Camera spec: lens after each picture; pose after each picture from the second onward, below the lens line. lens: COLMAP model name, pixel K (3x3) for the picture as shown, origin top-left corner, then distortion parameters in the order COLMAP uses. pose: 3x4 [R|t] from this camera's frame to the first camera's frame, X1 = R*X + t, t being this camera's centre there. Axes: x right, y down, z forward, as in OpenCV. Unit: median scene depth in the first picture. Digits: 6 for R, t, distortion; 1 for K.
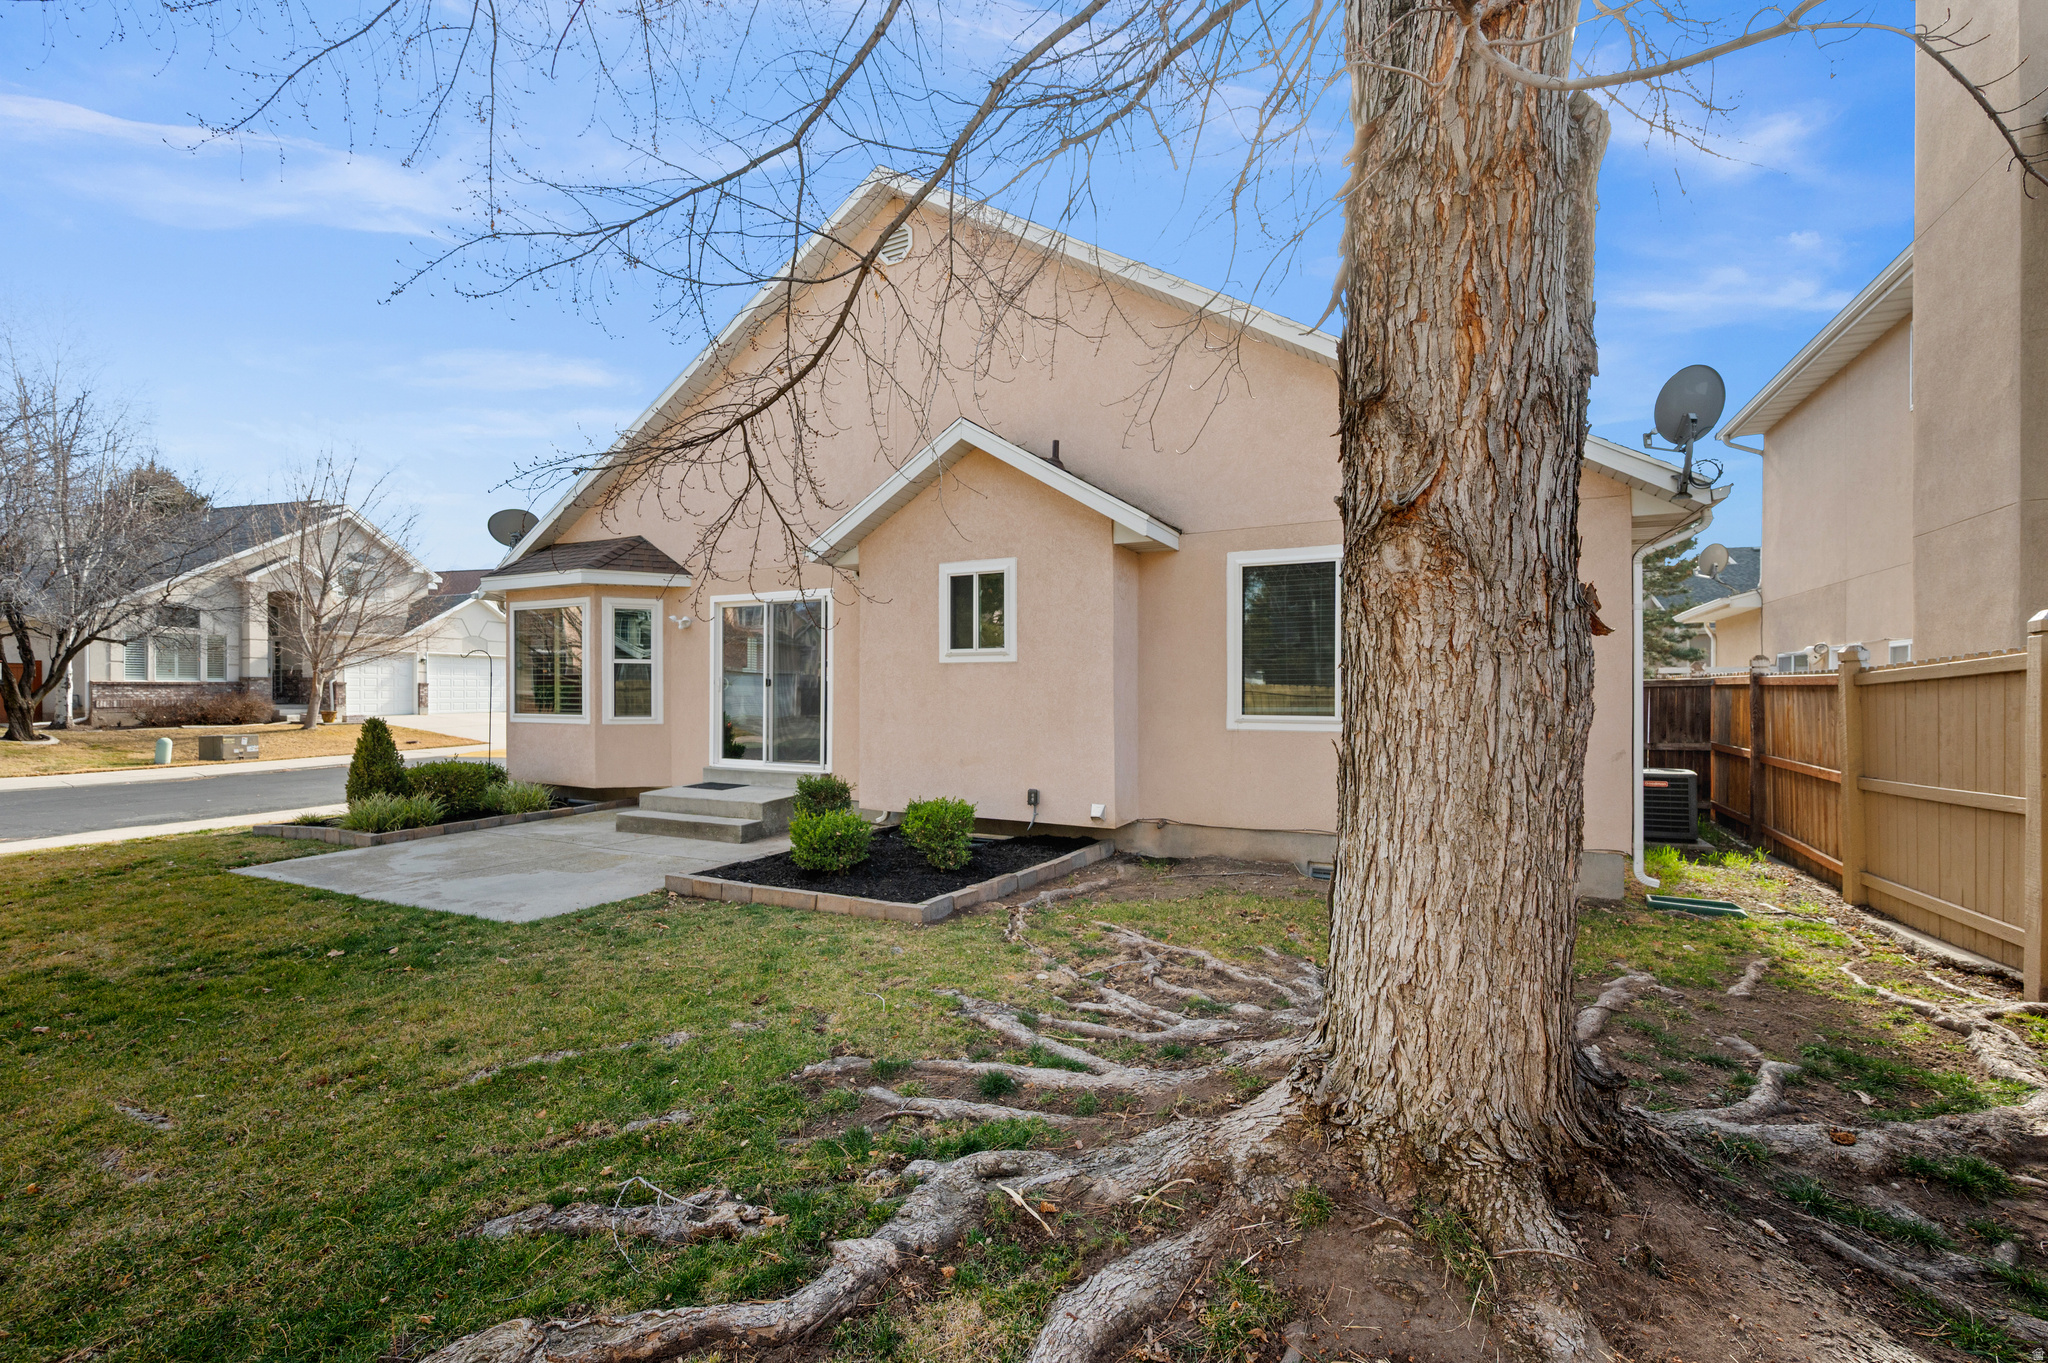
lens RADIAL K [[876.5, 0, 1024.0], [0, 876.5, 681.5], [0, 0, 1]] dist [-0.000773, -0.000108]
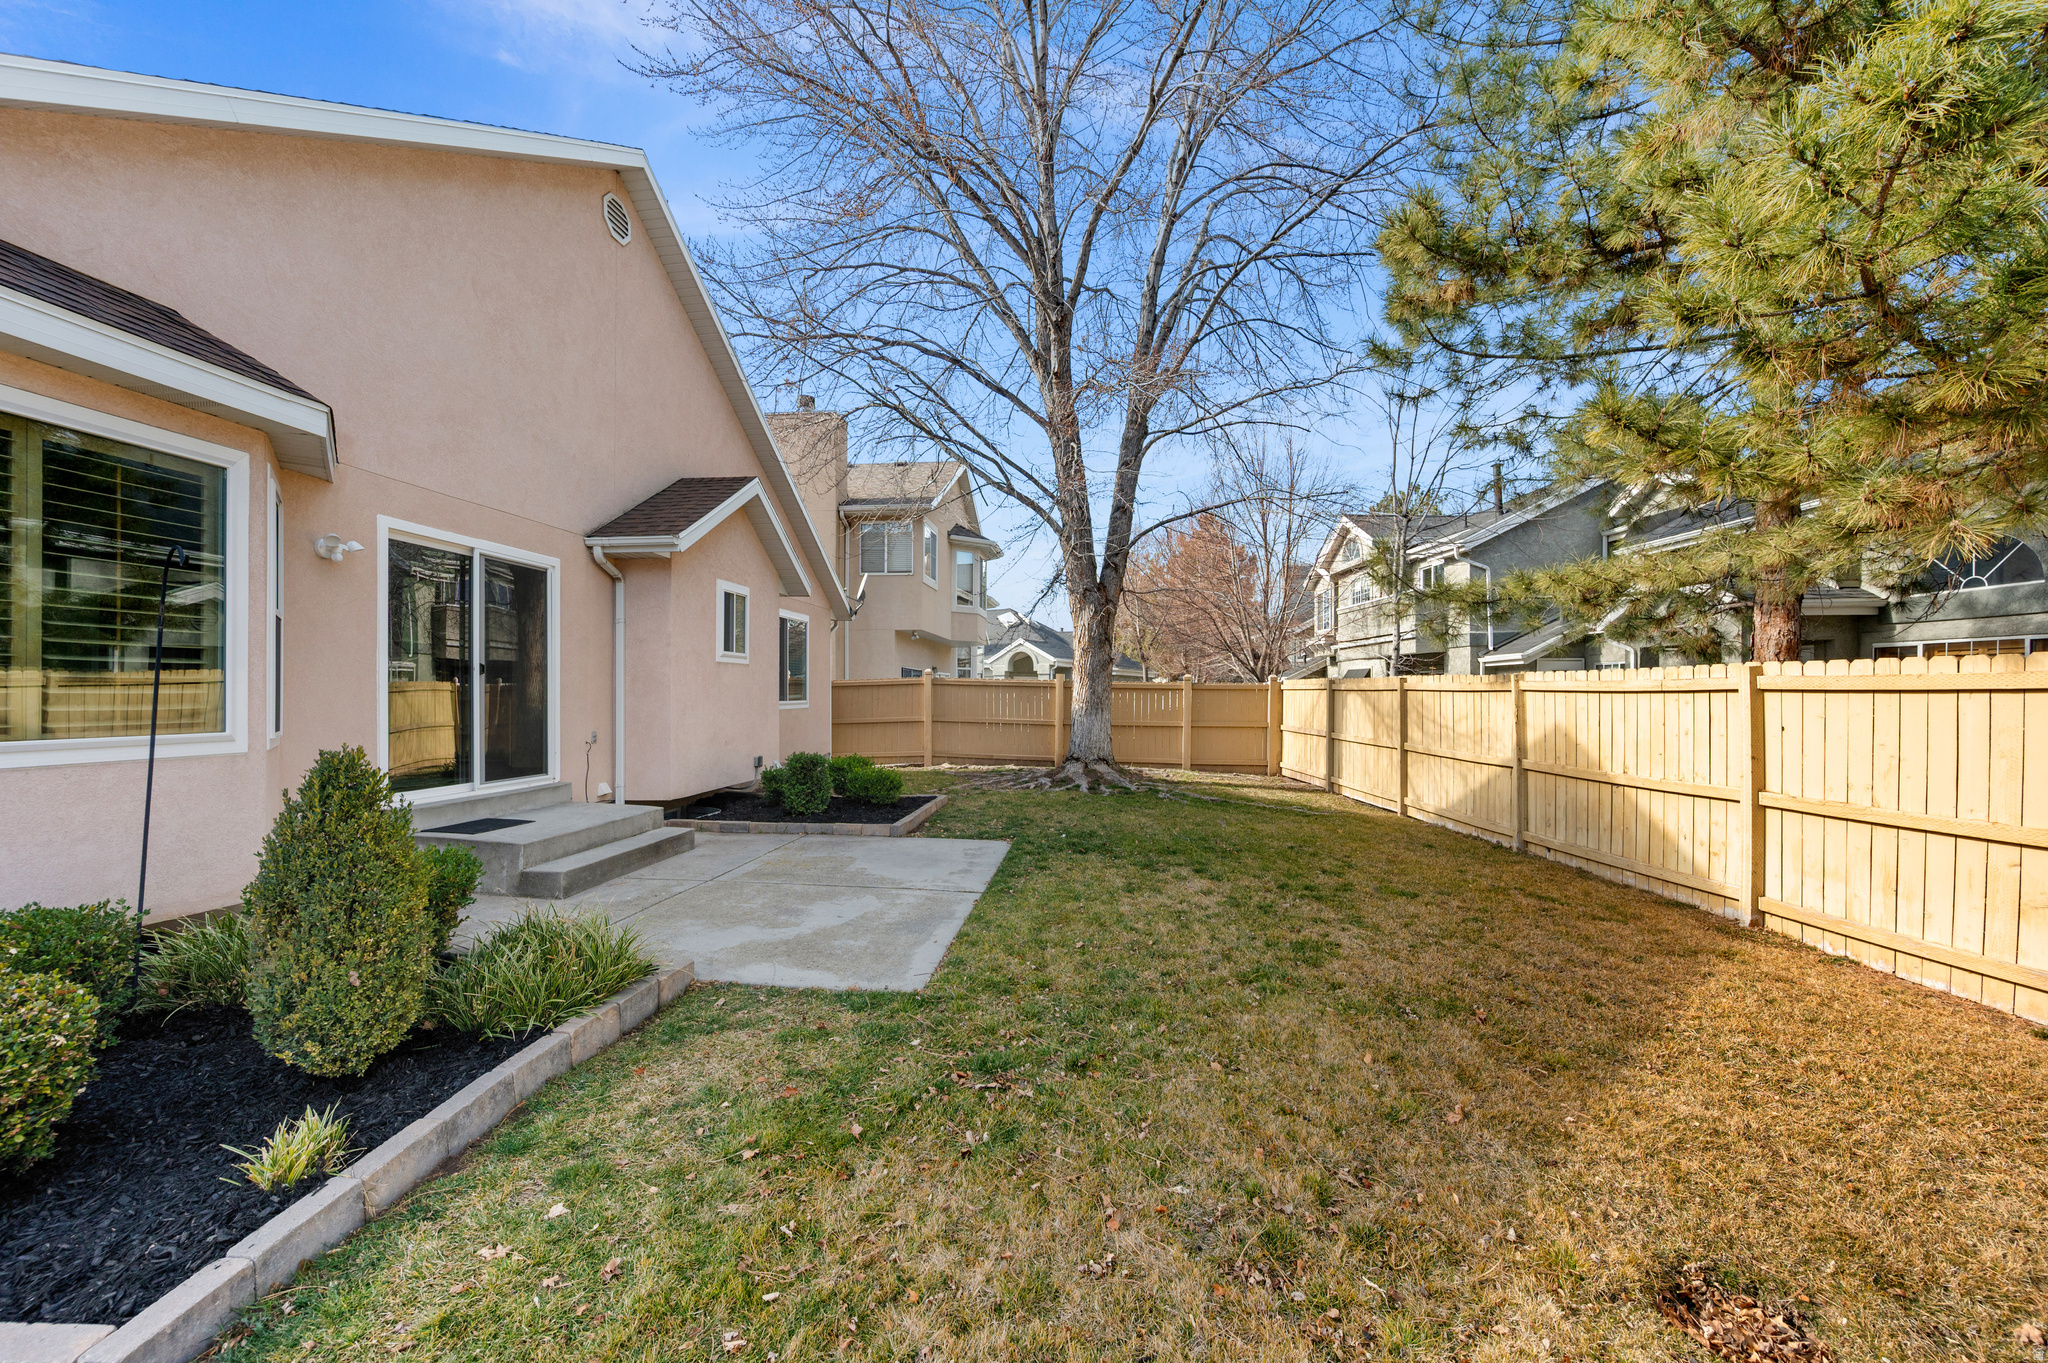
lens RADIAL K [[813.4, 0, 1027.9], [0, 813.4, 691.9], [0, 0, 1]] dist [0.001047, -0.000153]
pose [[-0.377606, 0.005705, 0.925949, -1.298665], [-0.003899, 0.999962, -0.007750, 0.027441], [-0.925958, -0.006537, -0.377570, 1.041915]]
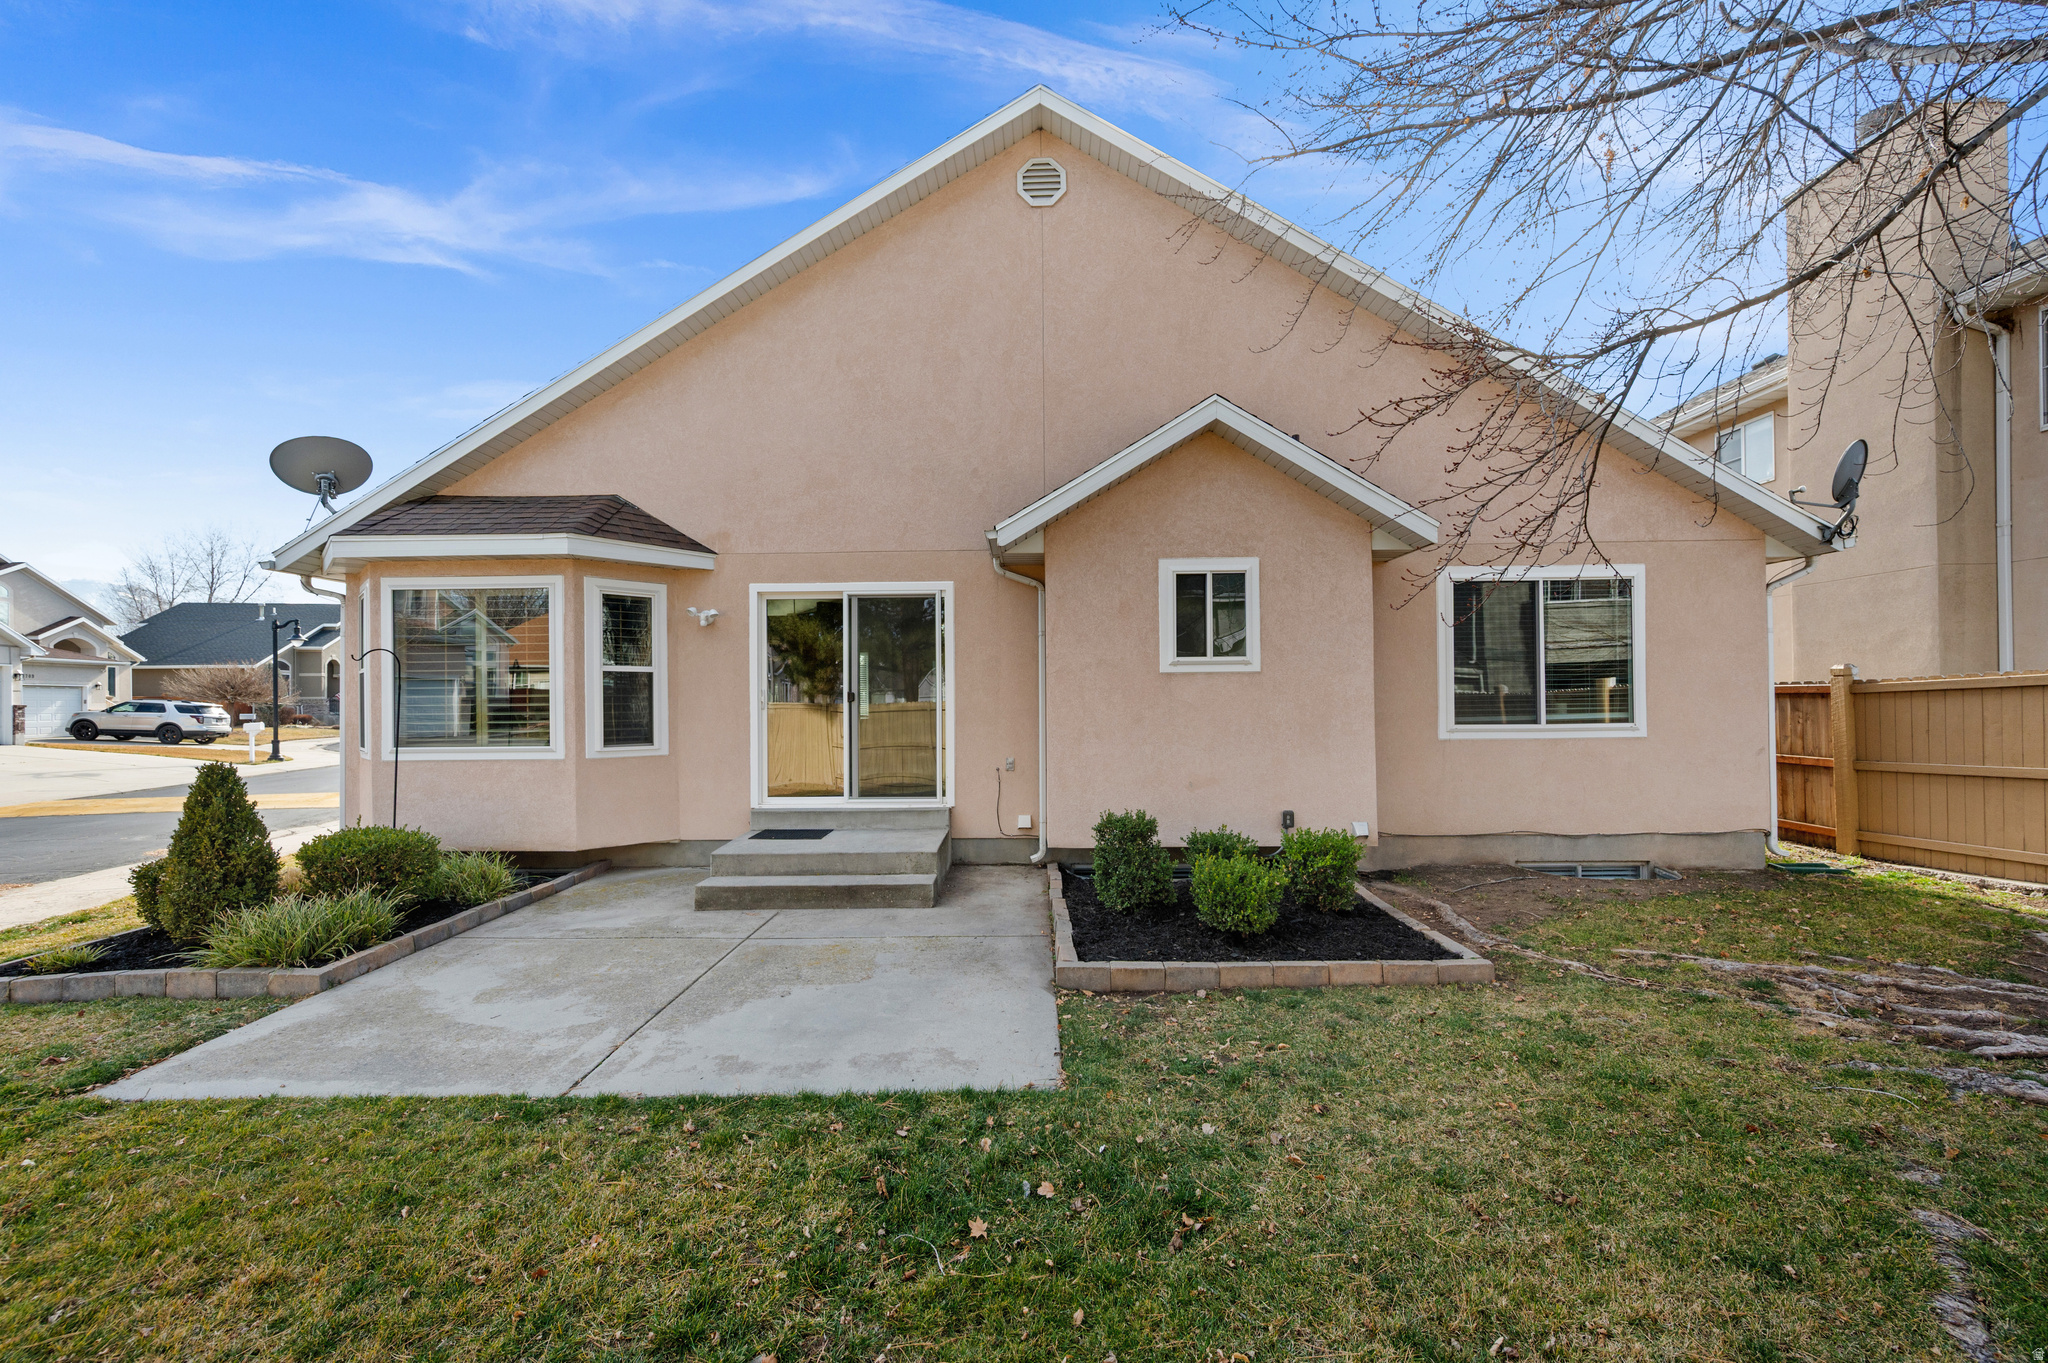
lens RADIAL K [[813.4, 0, 1027.9], [0, 813.4, 691.9], [0, 0, 1]] dist [0.001047, -0.000153]
pose [[0.897308, -0.002947, 0.441396, -0.579794], [0.005797, 0.999970, -0.005110, 0.001480], [-0.441367, 0.007144, 0.897298, 0.338107]]
